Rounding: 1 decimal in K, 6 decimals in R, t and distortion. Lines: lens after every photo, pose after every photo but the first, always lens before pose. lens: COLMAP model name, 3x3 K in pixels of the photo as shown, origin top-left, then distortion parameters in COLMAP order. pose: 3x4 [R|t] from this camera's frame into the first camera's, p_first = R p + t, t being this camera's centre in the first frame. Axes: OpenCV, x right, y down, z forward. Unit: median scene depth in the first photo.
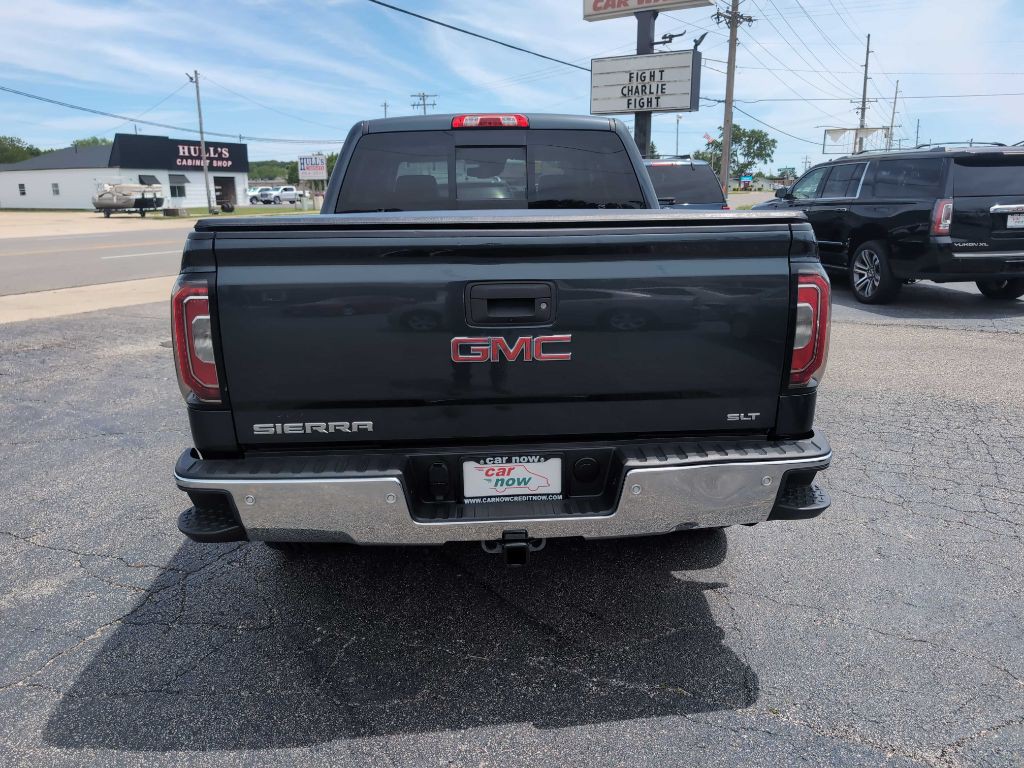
lens RADIAL K [[743.5, 0, 526.3], [0, 743.5, 373.0], [0, 0, 1]] dist [0.013533, -0.006851]
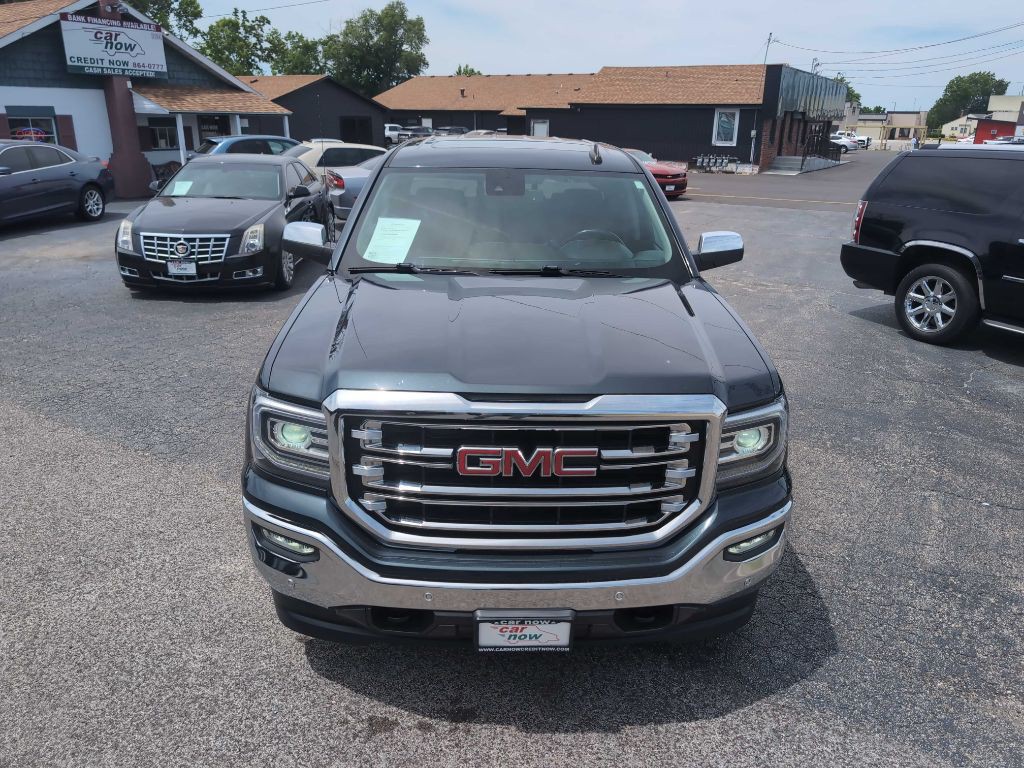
lens RADIAL K [[735.2, 0, 522.1], [0, 735.2, 373.3], [0, 0, 1]] dist [0.013522, -0.008595]
pose [[-0.999526, -0.018093, 0.024907, -0.056154], [-0.001775, 0.841582, 0.540126, -0.341147], [-0.030734, 0.539825, -0.841216, 1.135236]]
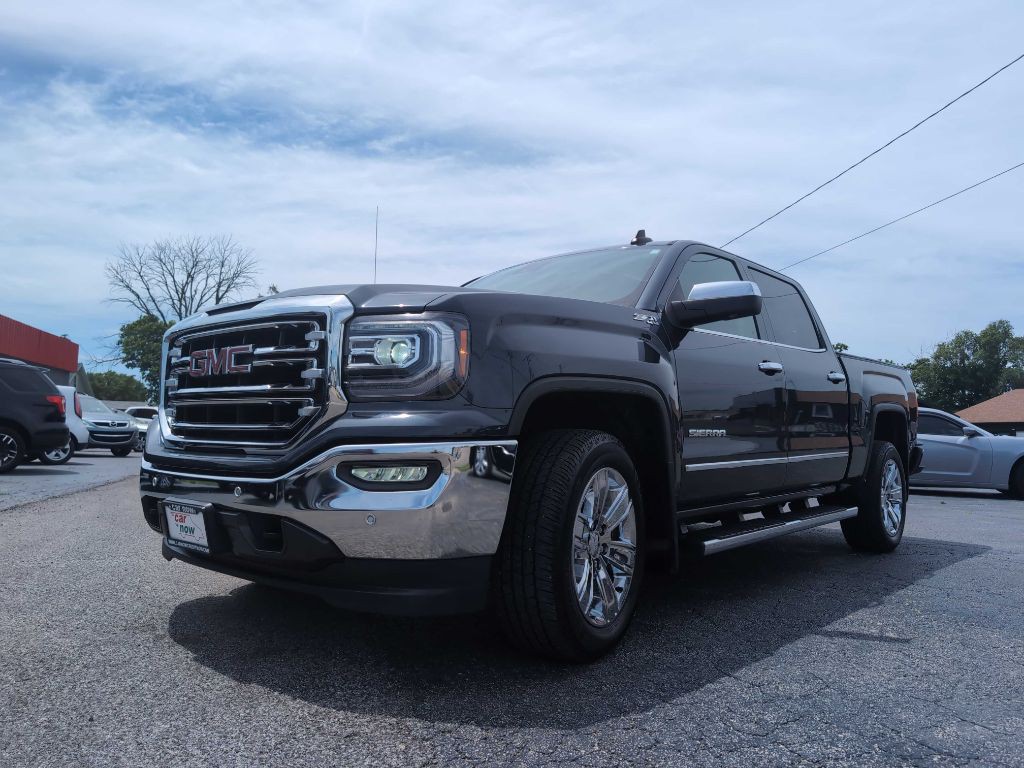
lens RADIAL K [[735.2, 0, 519.7], [0, 735.2, 369.7], [0, 0, 1]] dist [0.013522, -0.008595]
pose [[-0.709096, 0.062545, 0.702333, -0.363625], [0.158290, 0.984755, 0.072119, -0.165804], [-0.687115, 0.162312, -0.708186, 1.060339]]
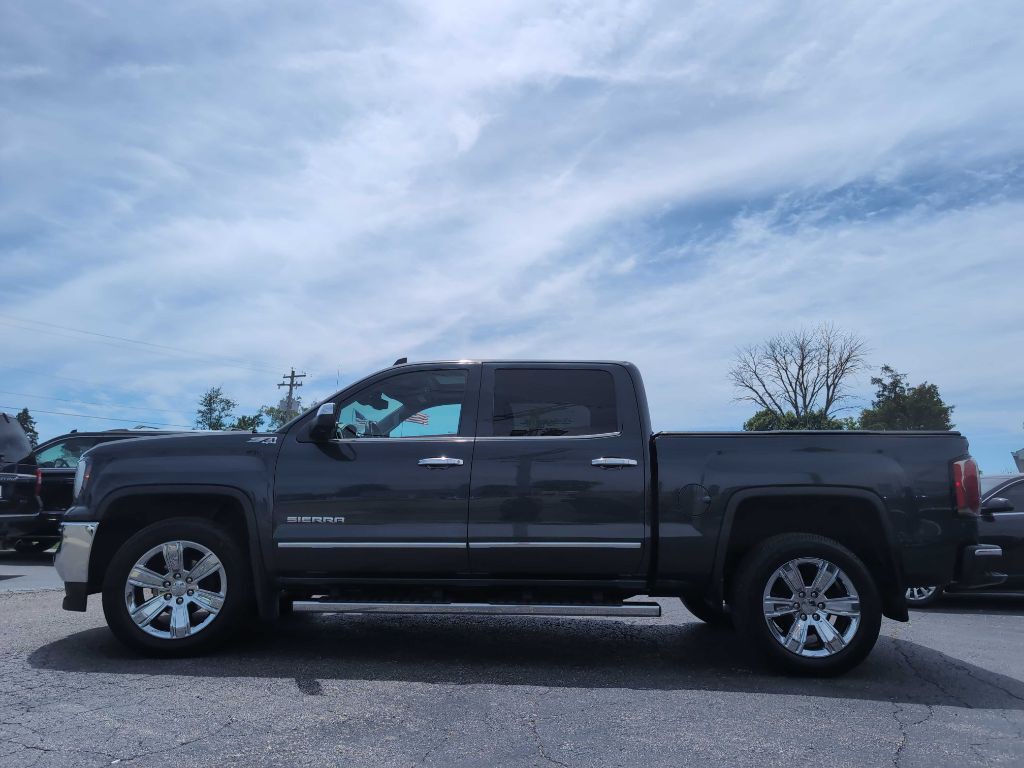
lens RADIAL K [[735.2, 0, 518.6], [0, 735.2, 377.5], [0, 0, 1]] dist [0.013522, -0.008595]
pose [[0.074290, 0.189875, 0.978994, -0.678842], [0.214232, 0.955747, -0.201623, -0.049239], [-0.973954, 0.224710, 0.030325, 0.541632]]
